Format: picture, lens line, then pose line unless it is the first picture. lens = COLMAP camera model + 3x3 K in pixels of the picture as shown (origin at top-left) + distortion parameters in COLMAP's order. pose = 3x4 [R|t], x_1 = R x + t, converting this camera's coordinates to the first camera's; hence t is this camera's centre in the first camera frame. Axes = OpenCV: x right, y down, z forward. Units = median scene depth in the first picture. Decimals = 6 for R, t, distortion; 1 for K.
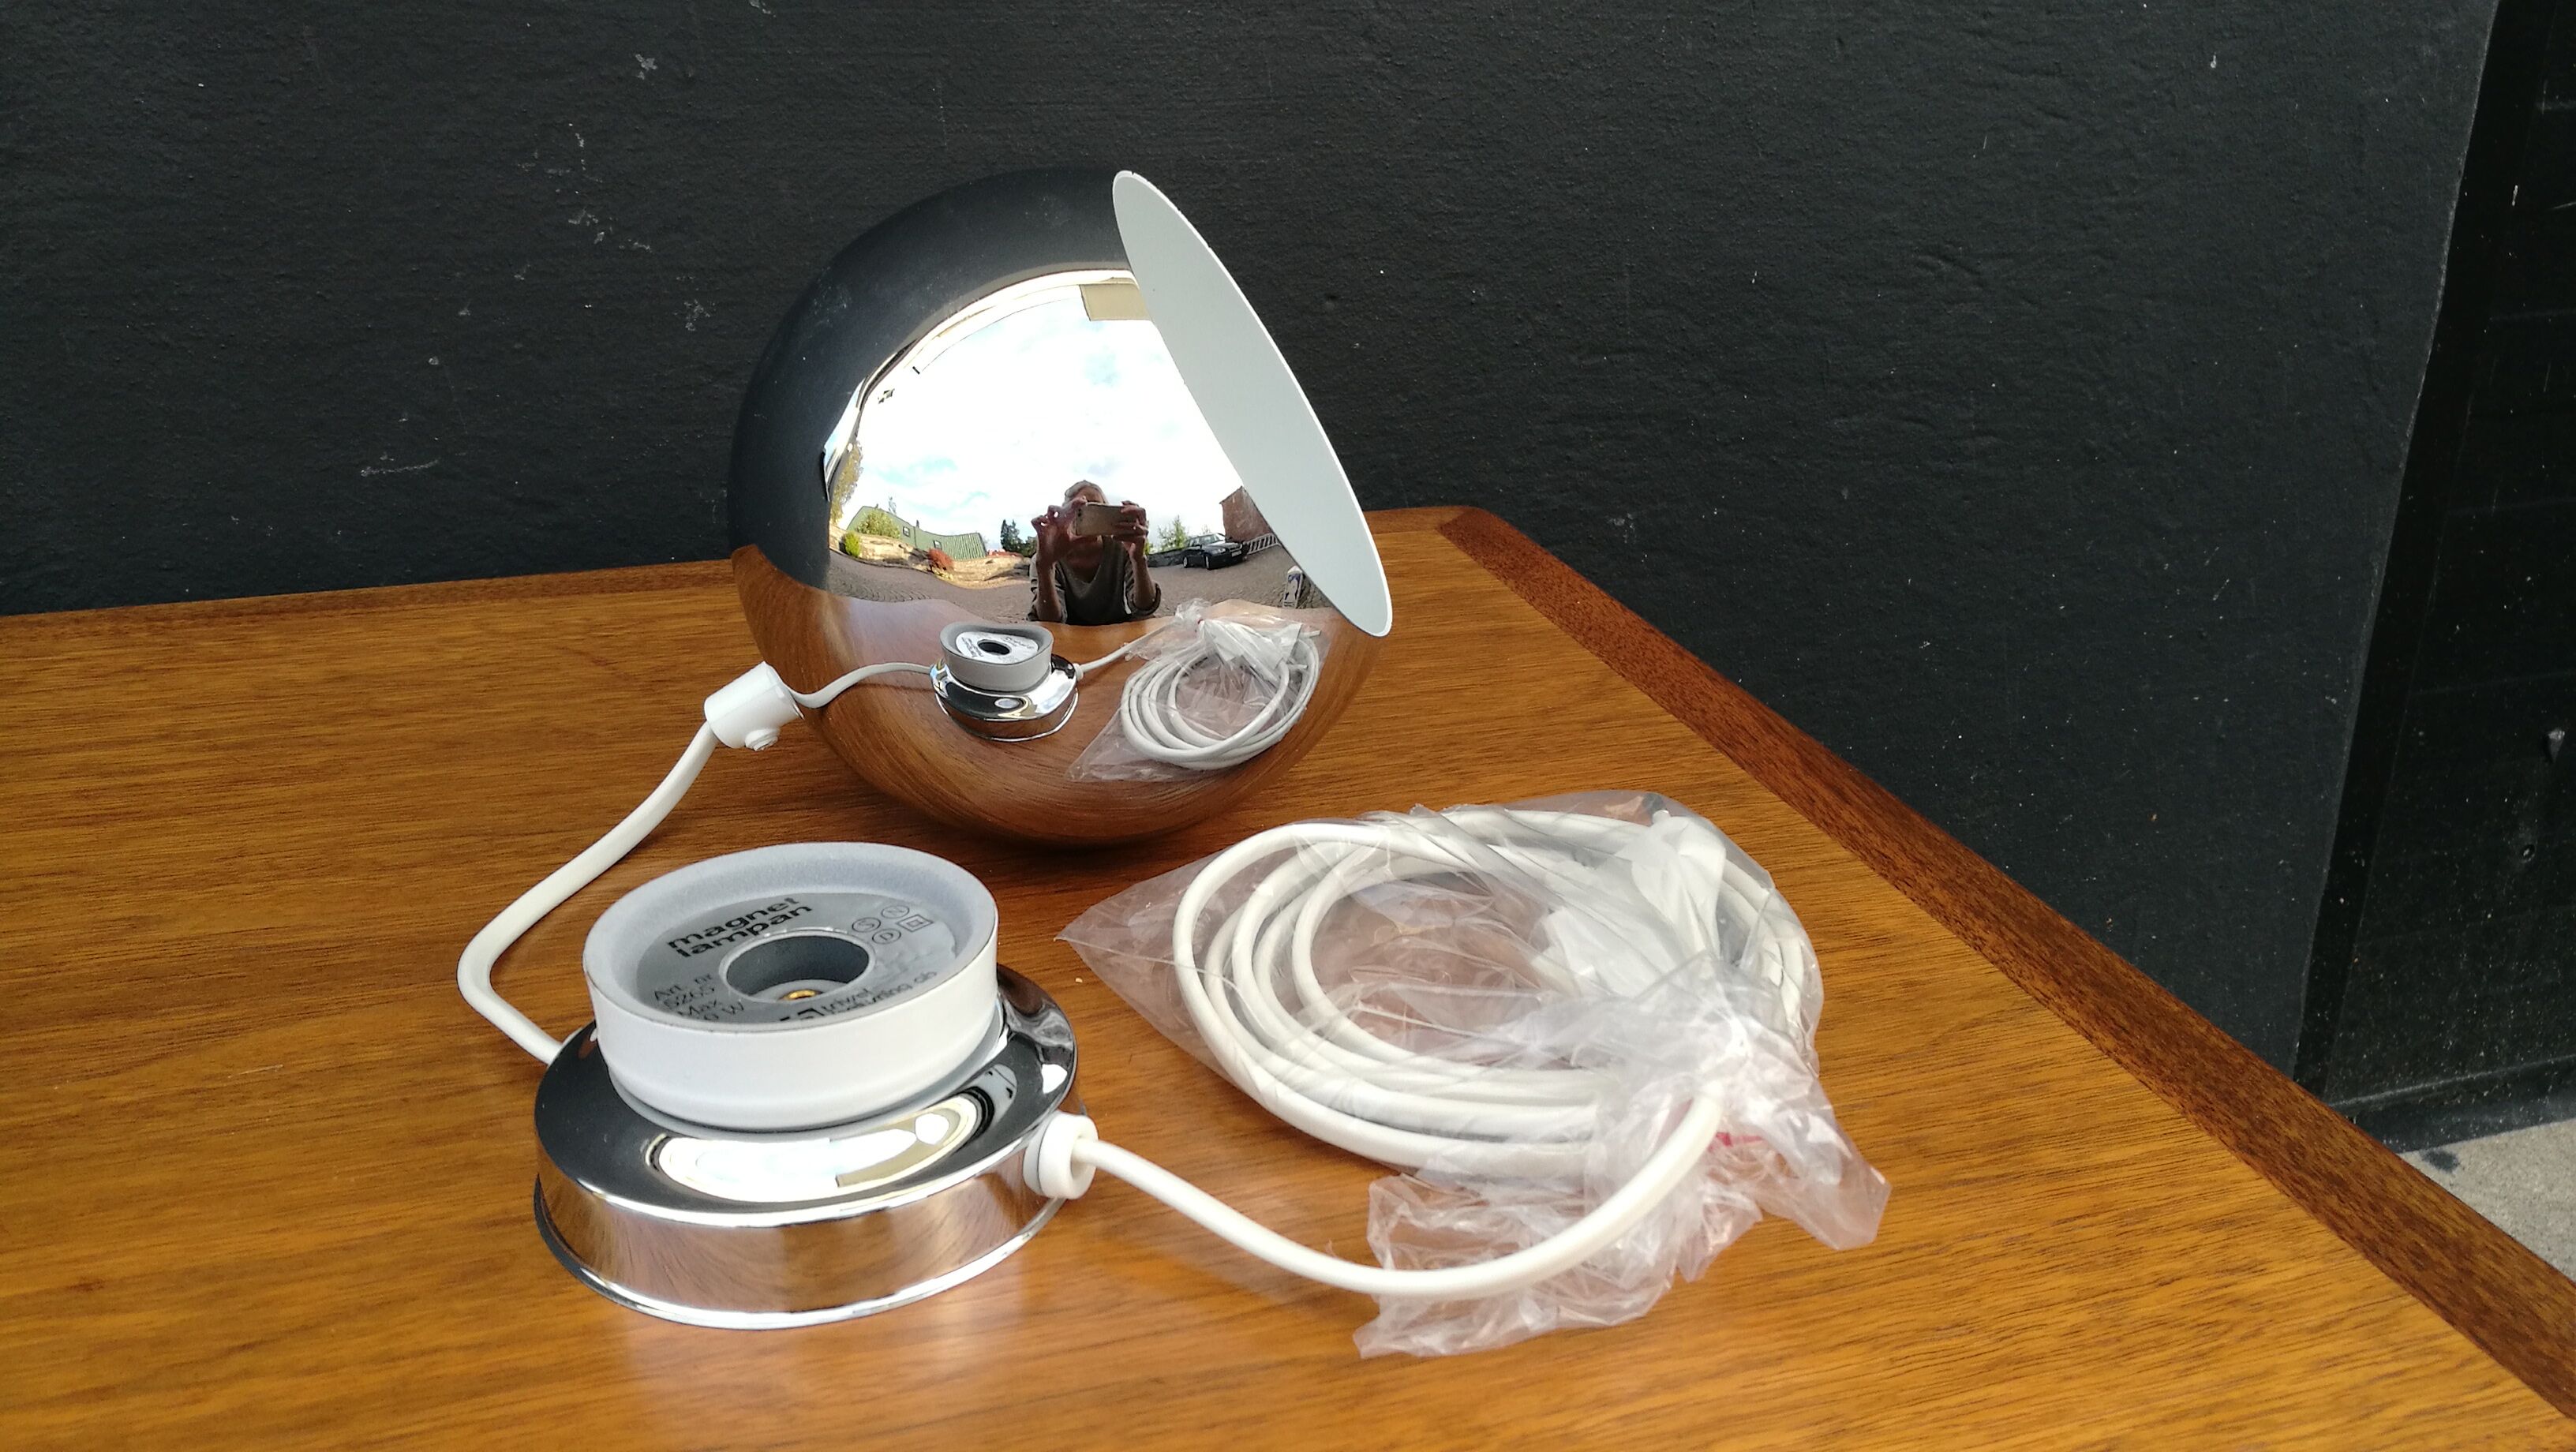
lens RADIAL K [[2065.2, 0, 1293.9], [0, 2065.2, 779.4], [0, 0, 1]] dist [0.006341, -0.004770]
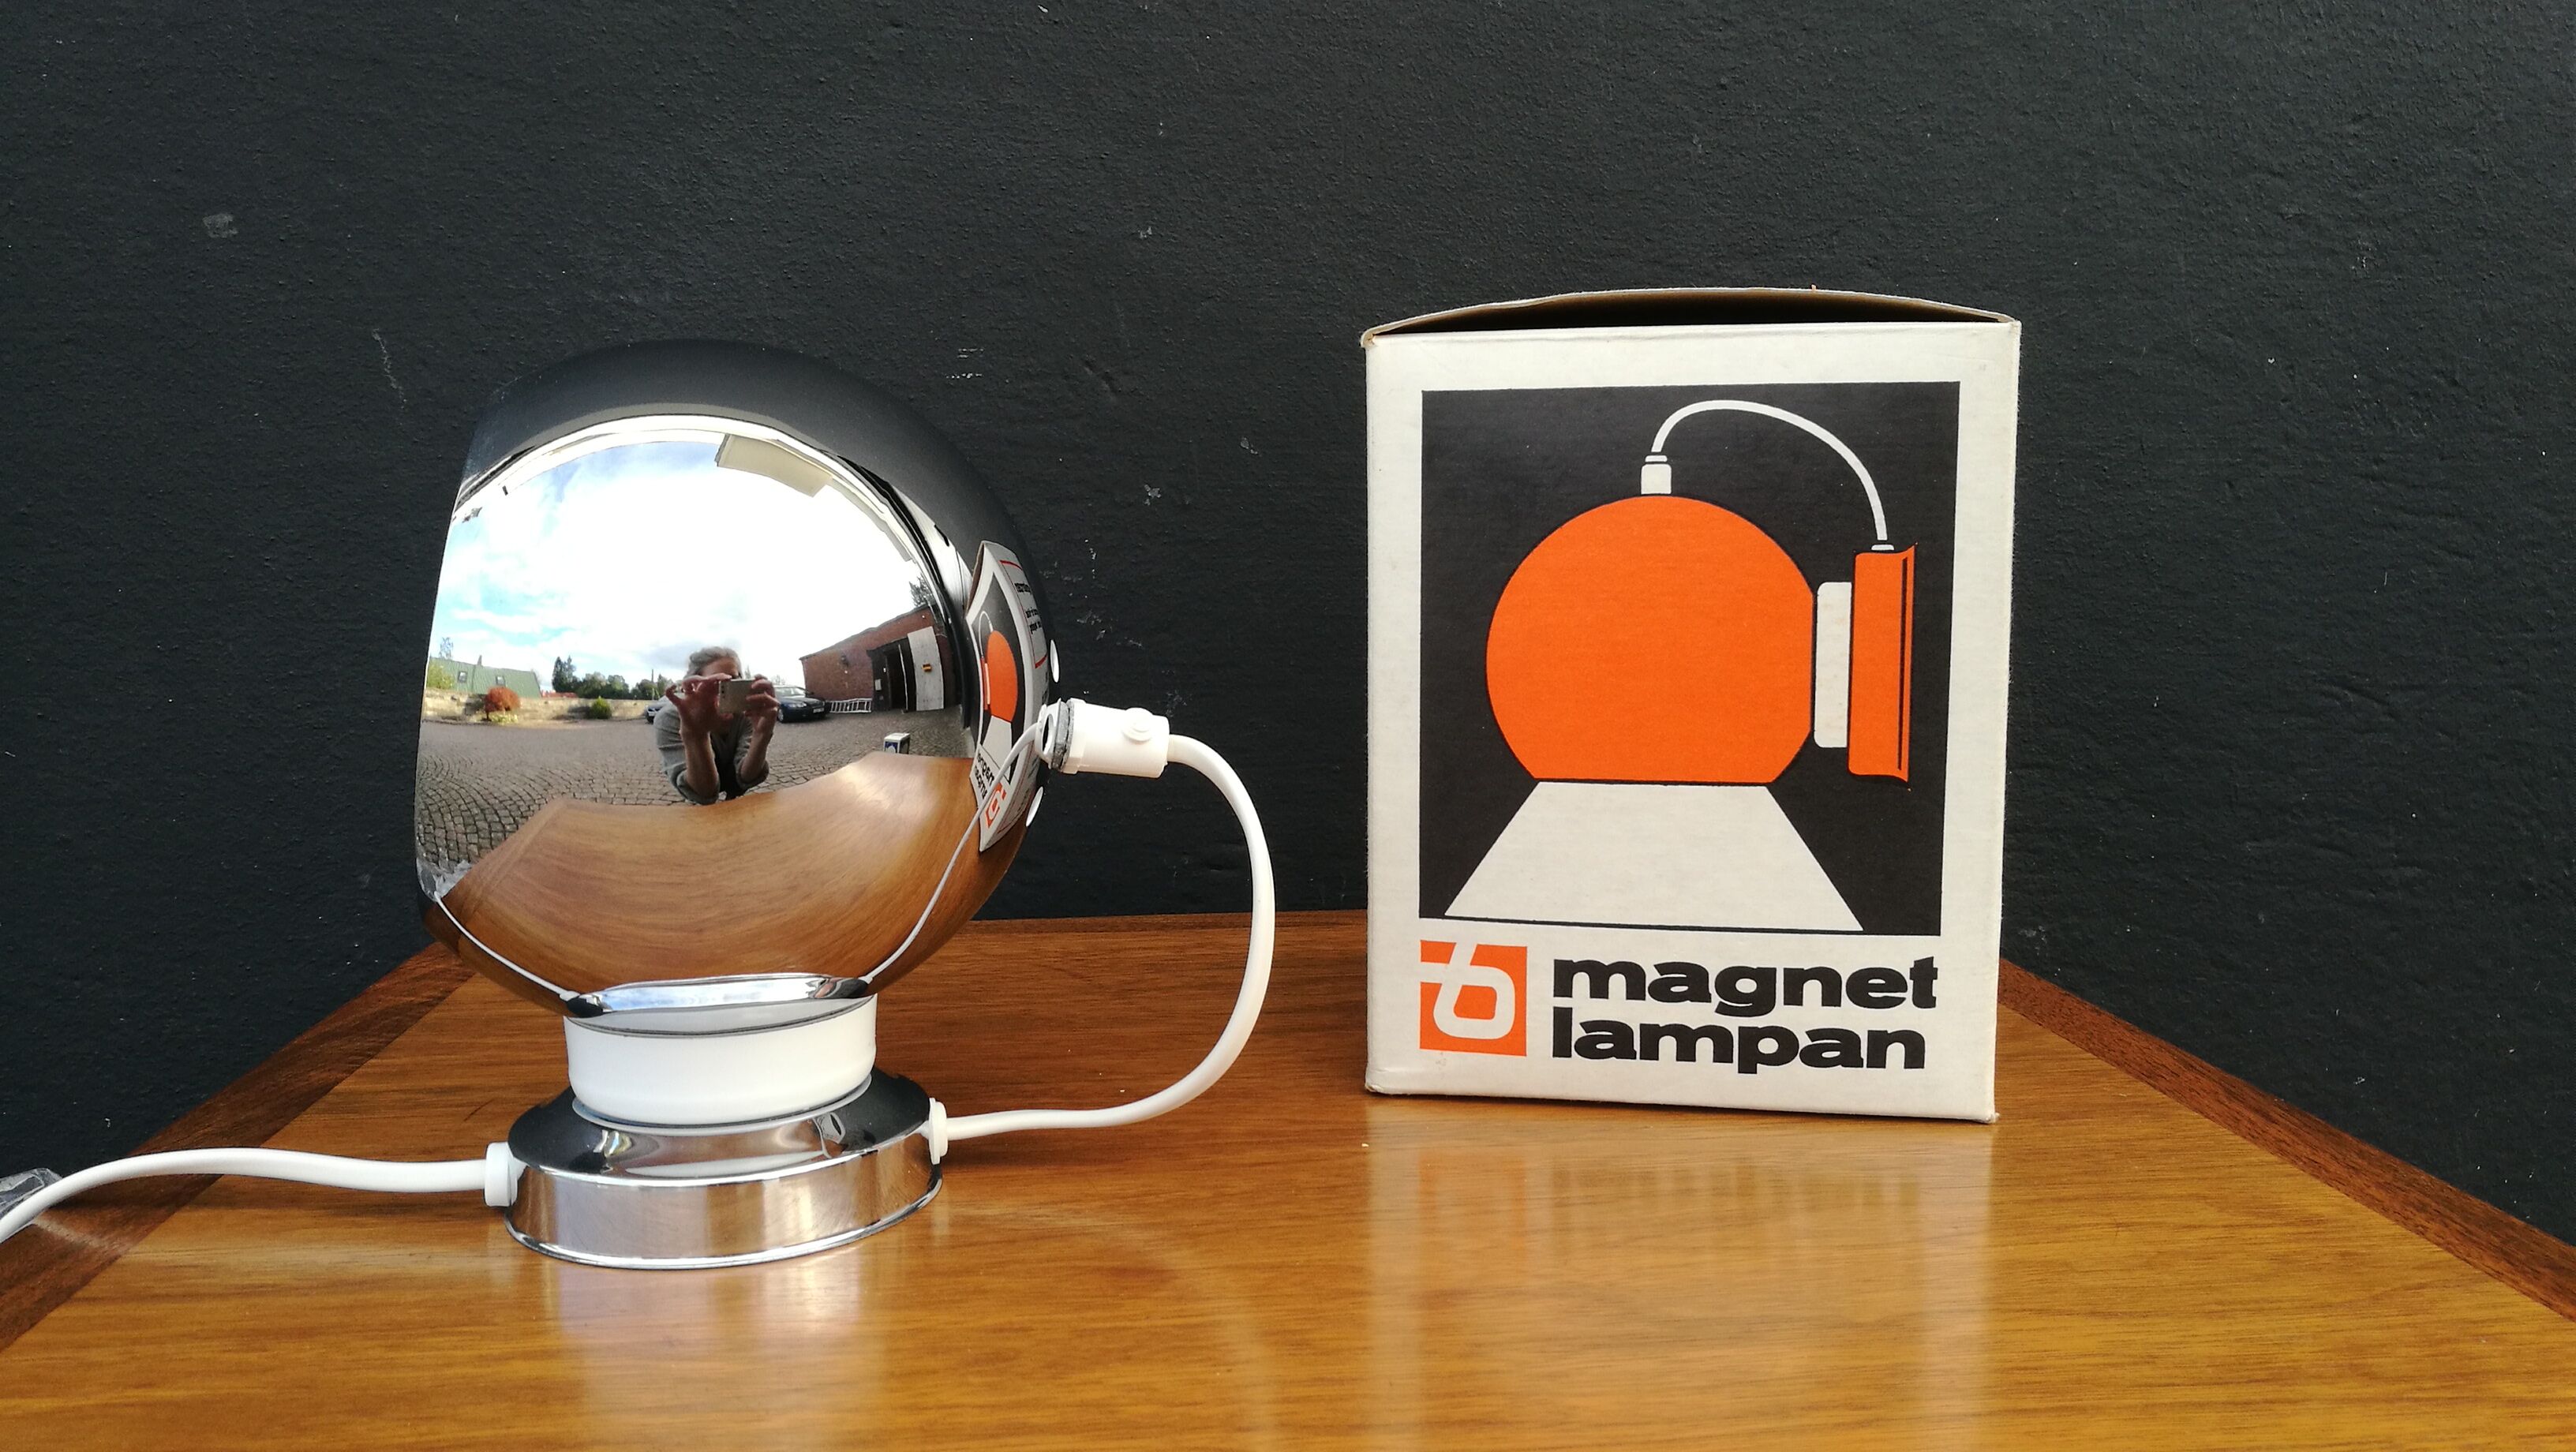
lens RADIAL K [[2105.8, 0, 1289.3], [0, 2105.8, 804.7], [0, 0, 1]] dist [-0.049500, 0.115238]
pose [[0.983336, 0.015264, -0.181155, -0.020114], [-0.062146, 0.964662, -0.256058, 0.147378], [0.170845, 0.263049, 0.949535, -0.087891]]
